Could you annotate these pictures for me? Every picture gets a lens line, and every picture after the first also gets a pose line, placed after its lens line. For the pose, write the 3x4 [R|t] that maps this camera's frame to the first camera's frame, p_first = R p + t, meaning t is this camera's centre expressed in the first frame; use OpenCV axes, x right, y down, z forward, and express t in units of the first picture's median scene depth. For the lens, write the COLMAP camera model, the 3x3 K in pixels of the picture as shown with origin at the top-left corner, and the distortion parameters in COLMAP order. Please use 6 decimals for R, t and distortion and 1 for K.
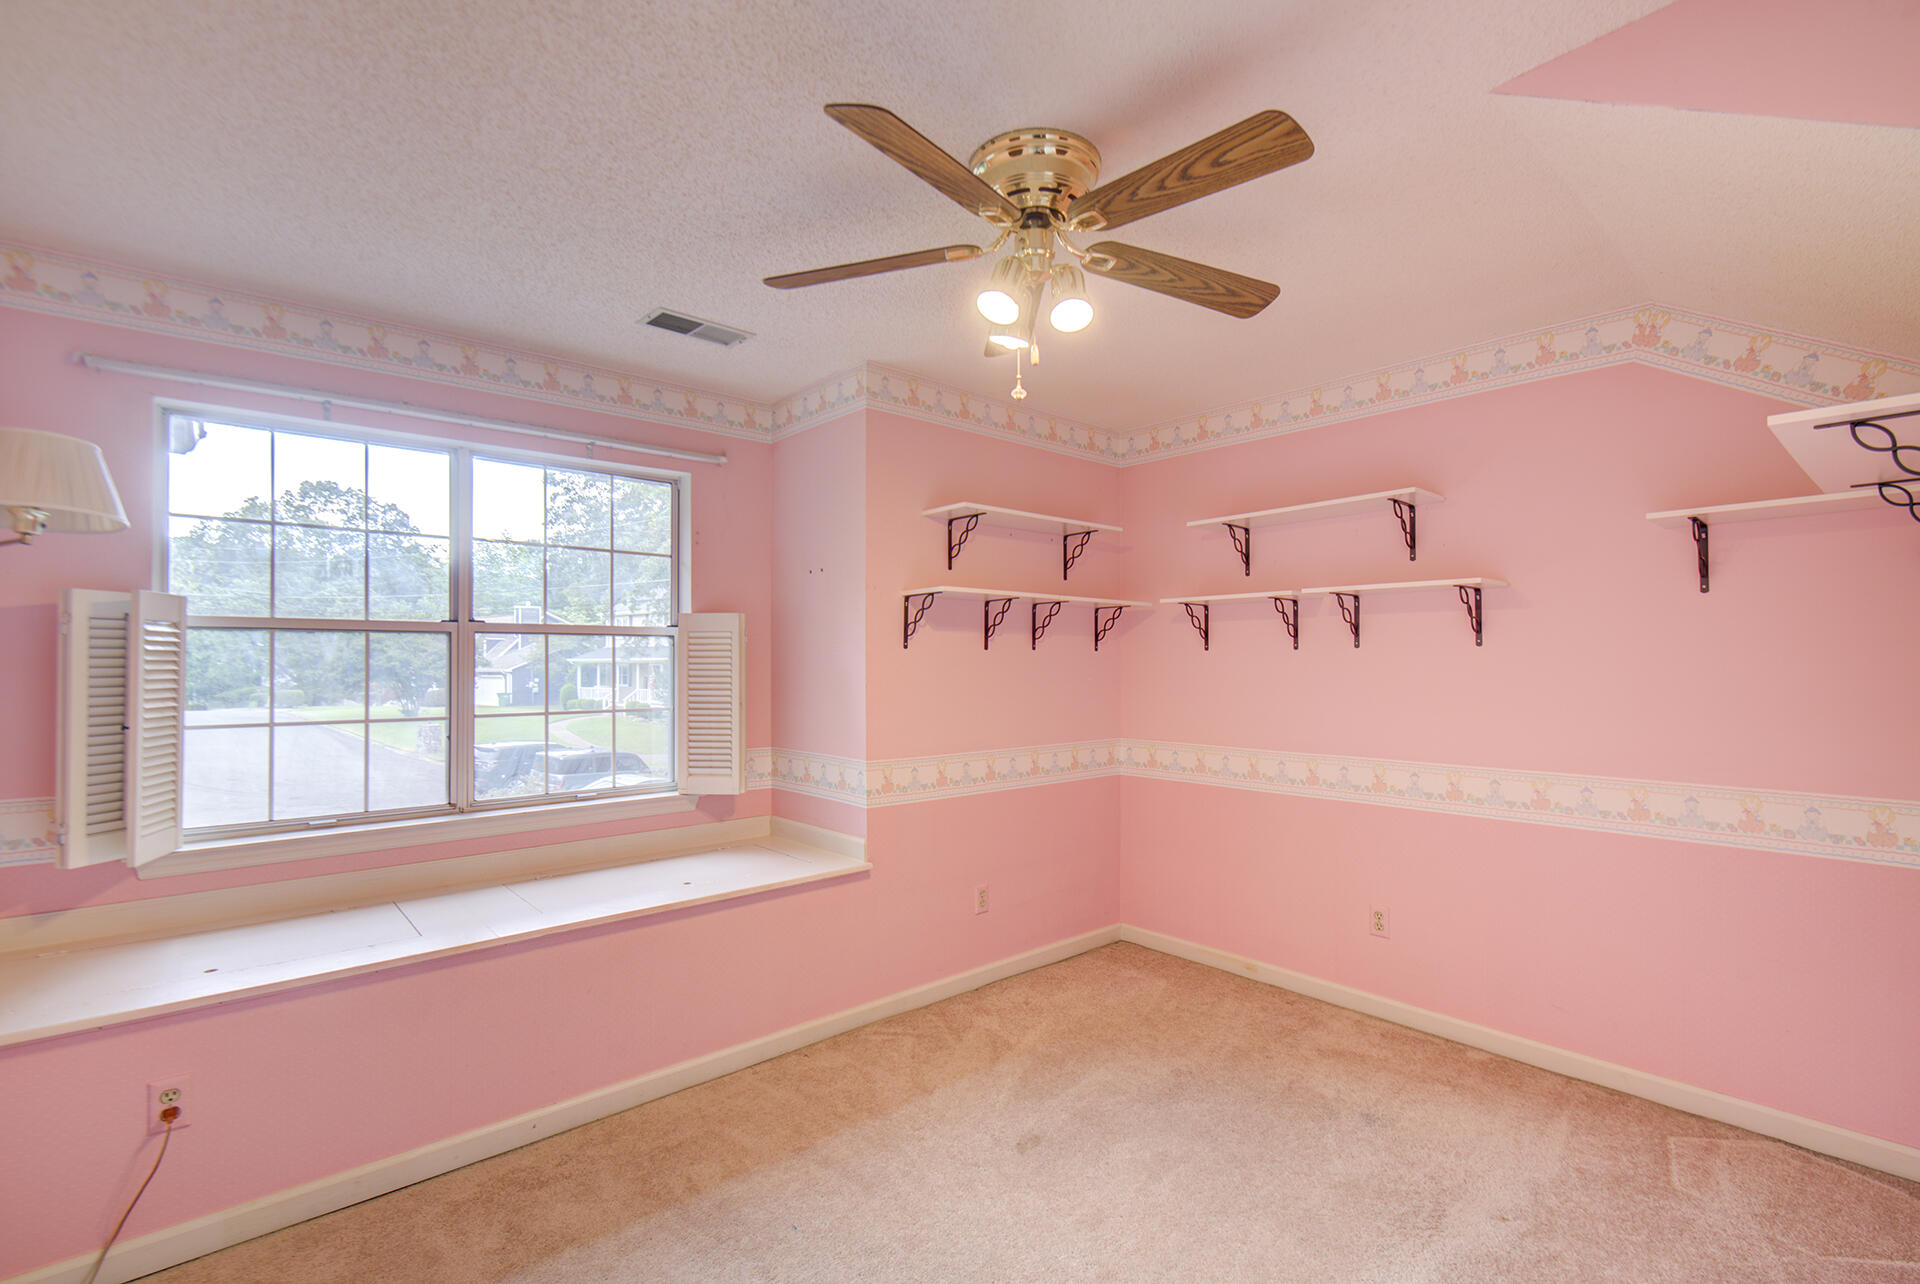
lens RADIAL K [[870.3, 0, 964.1], [0, 870.3, 647.9], [0, 0, 1]] dist [-0.003483, -0.000201]
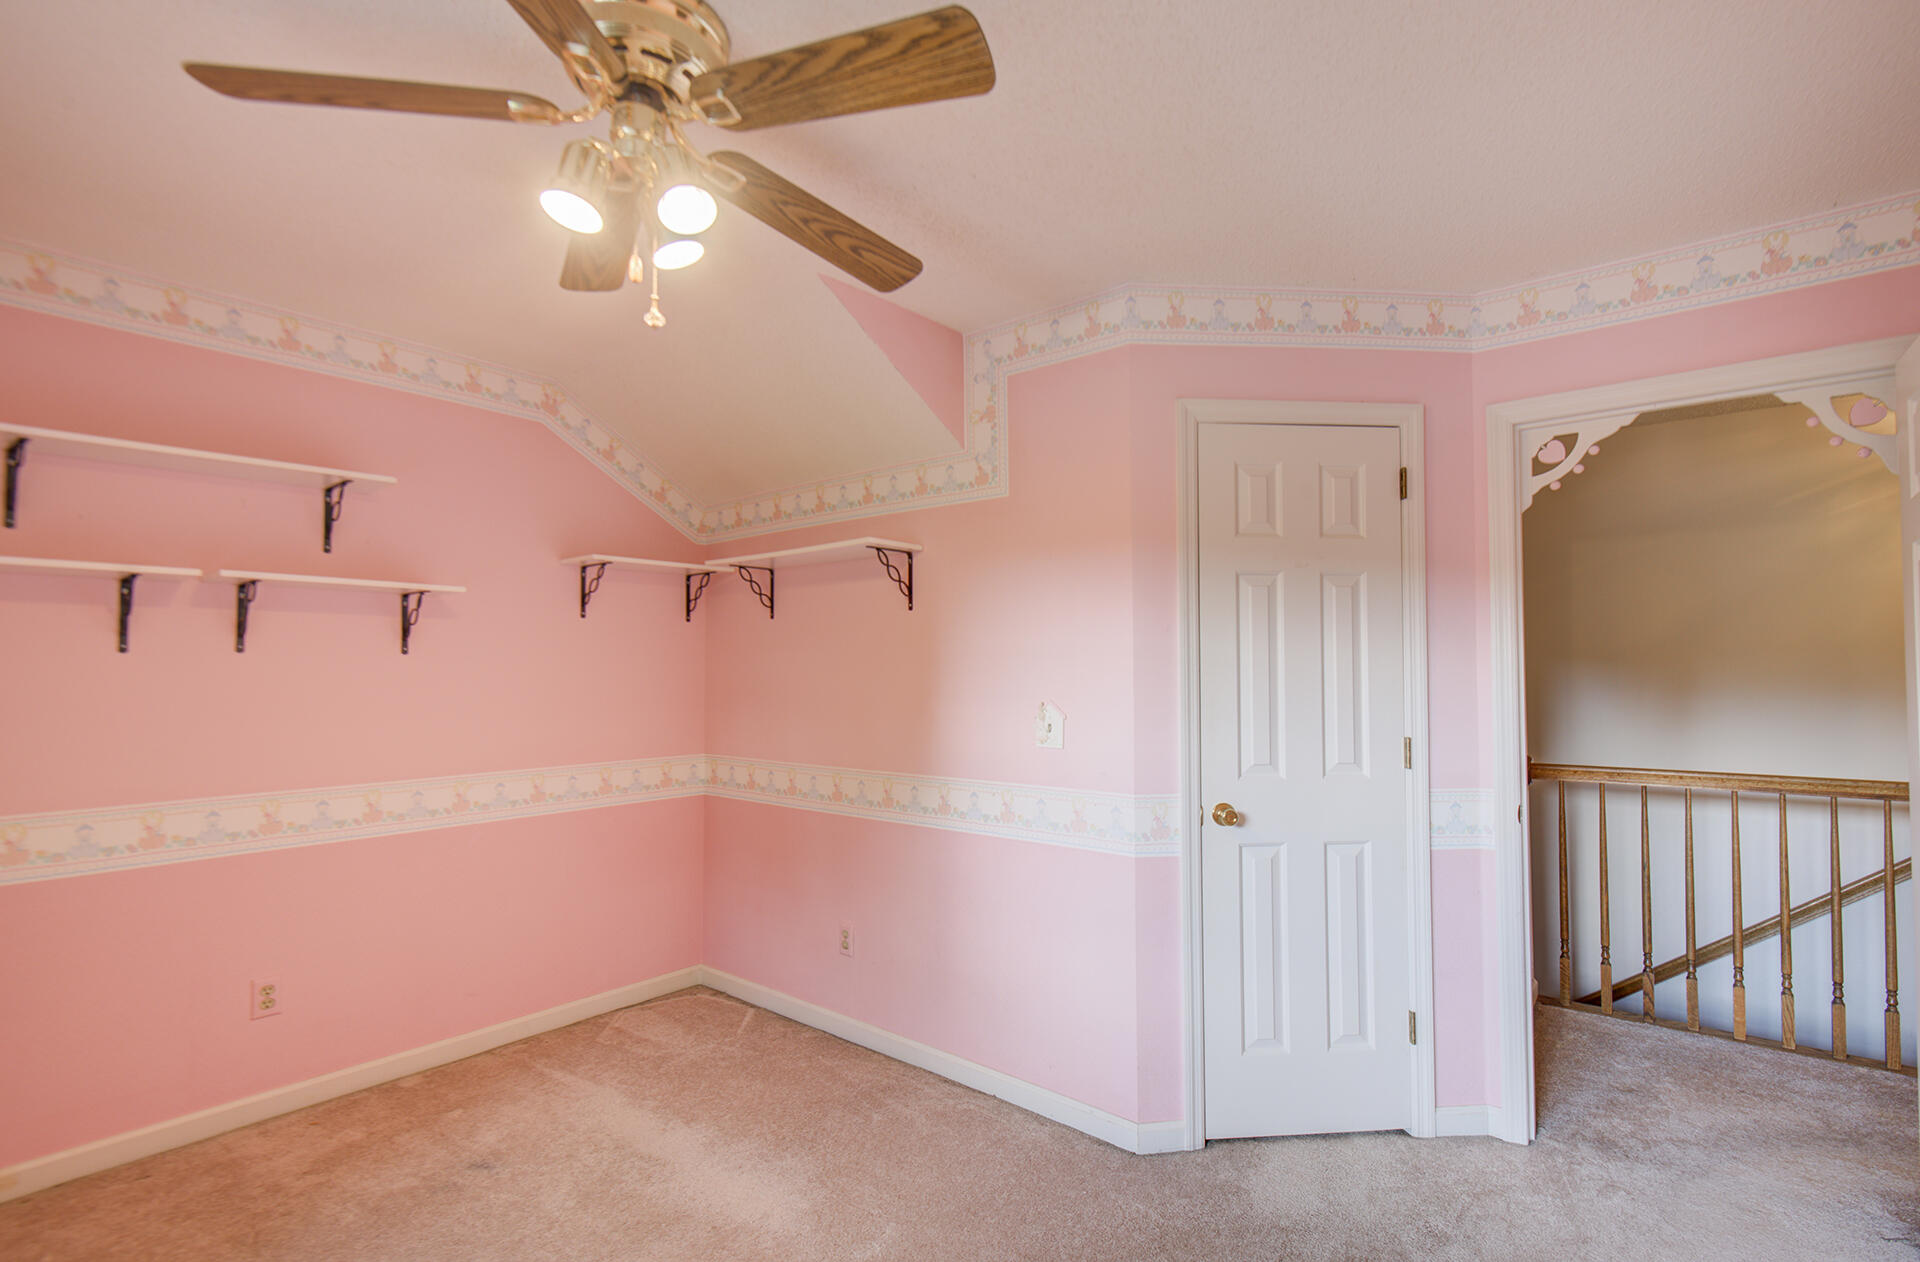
lens RADIAL K [[896.7, 0, 967.7], [0, 896.7, 637.2], [0, 0, 1]] dist [0.004127, -0.000331]
pose [[-0.171908, 0.037314, 0.984406, -0.508189], [-0.013318, 0.999103, -0.040197, 0.010872], [-0.985023, -0.020021, -0.171257, 0.576007]]
